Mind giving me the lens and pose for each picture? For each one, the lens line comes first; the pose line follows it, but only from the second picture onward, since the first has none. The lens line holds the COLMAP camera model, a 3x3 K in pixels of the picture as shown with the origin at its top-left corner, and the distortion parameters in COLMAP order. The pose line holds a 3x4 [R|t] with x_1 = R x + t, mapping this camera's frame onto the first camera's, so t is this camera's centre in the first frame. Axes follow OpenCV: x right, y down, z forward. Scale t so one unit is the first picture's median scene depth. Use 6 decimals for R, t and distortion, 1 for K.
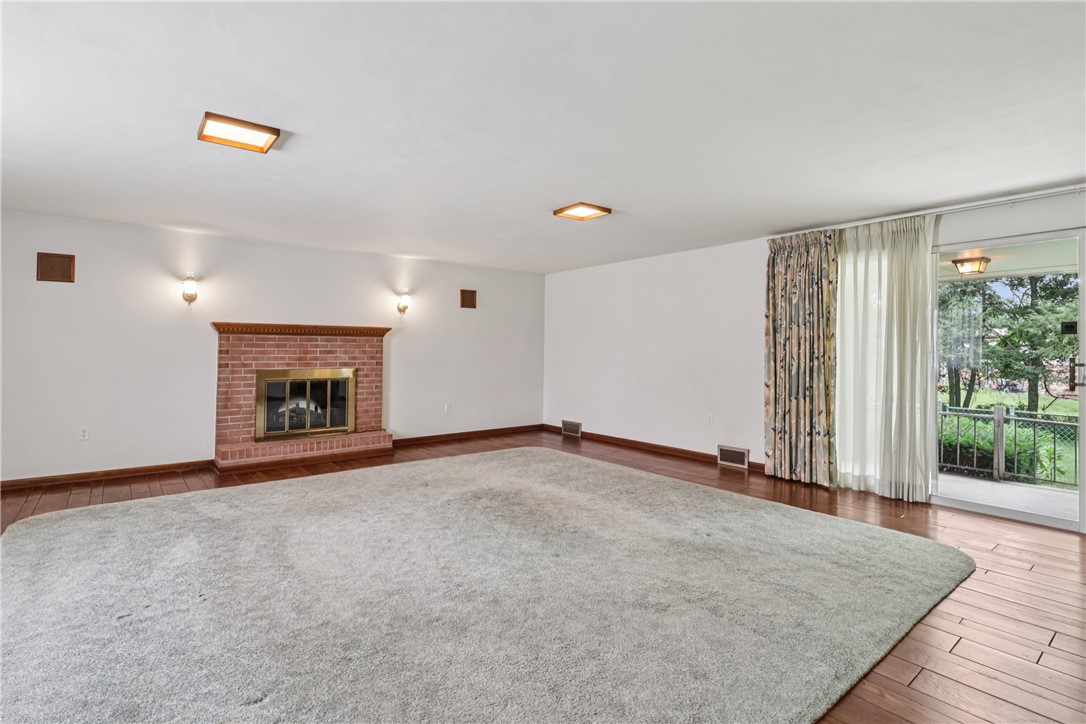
lens RADIAL K [[515.9, 0, 527.3], [0, 515.9, 343.4], [0, 0, 1]] dist [-0.006258, -0.000070]
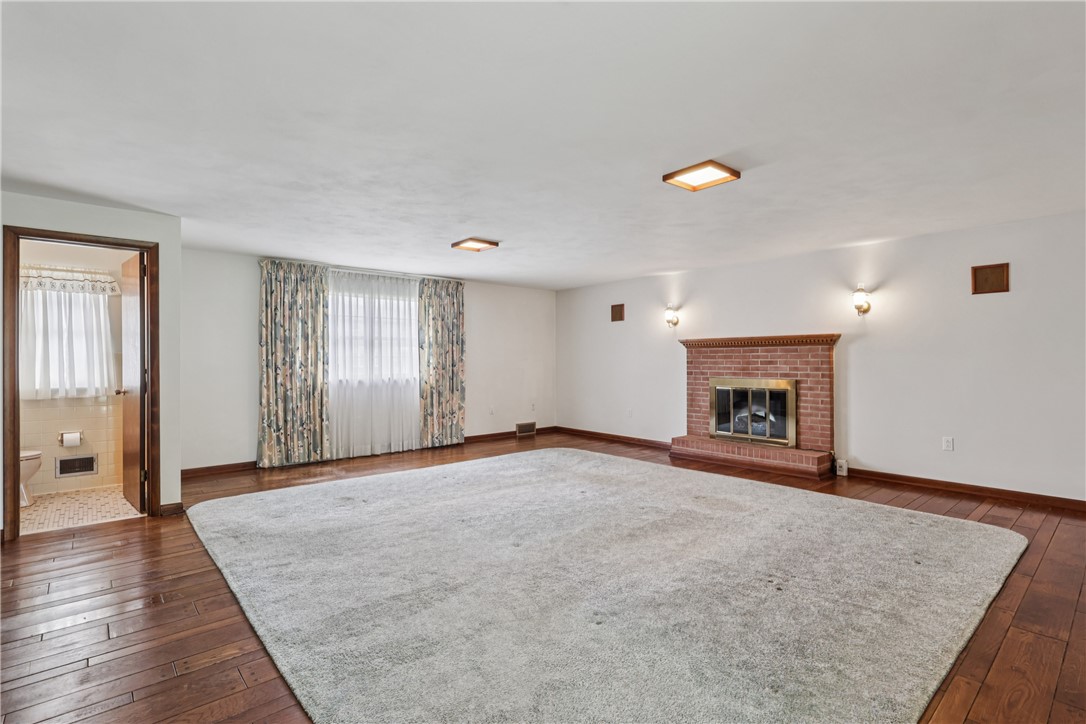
lens RADIAL K [[515.9, 0, 539.5], [0, 515.9, 363.2], [0, 0, 1]] dist [-0.006258, -0.000070]
pose [[0.051443, 0.003091, -0.998671, 0.585817], [0.018599, 0.999819, 0.004053, 0.005591], [0.998503, -0.018783, 0.051376, 0.494303]]
